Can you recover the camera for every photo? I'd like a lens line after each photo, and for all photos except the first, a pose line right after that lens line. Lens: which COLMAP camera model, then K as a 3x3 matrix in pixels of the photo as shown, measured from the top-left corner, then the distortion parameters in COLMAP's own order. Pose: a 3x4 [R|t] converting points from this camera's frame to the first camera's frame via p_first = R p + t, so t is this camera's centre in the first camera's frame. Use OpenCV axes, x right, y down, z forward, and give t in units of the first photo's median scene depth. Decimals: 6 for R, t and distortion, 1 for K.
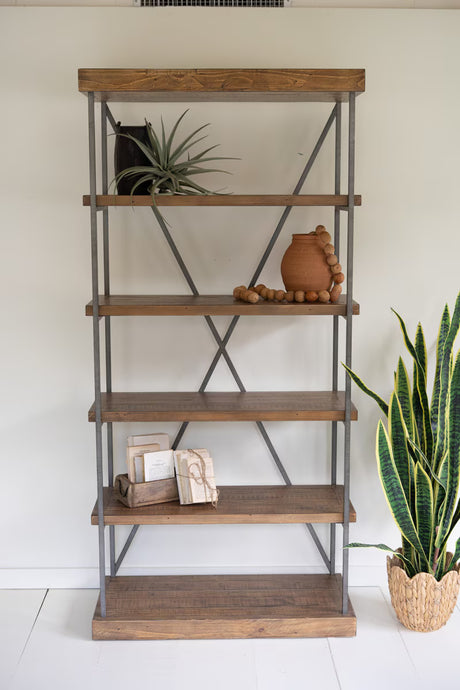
lens RADIAL K [[987.0, 0, 230.0], [0, 987.0, 345.0], [0, 0, 1]] dist [-0.037549, -0.074428]
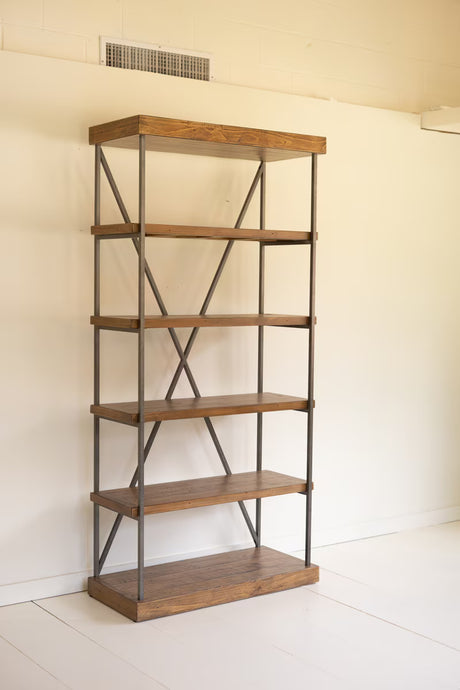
lens RADIAL K [[990.1, 0, 230.0], [0, 990.1, 345.0], [0, 0, 1]] dist [-0.014801, -0.041133]
pose [[0.828198, -0.026075, 0.559828, -0.665675], [0.072798, 0.995459, -0.061329, 0.065290], [-0.555687, 0.091547, 0.826336, -0.006588]]
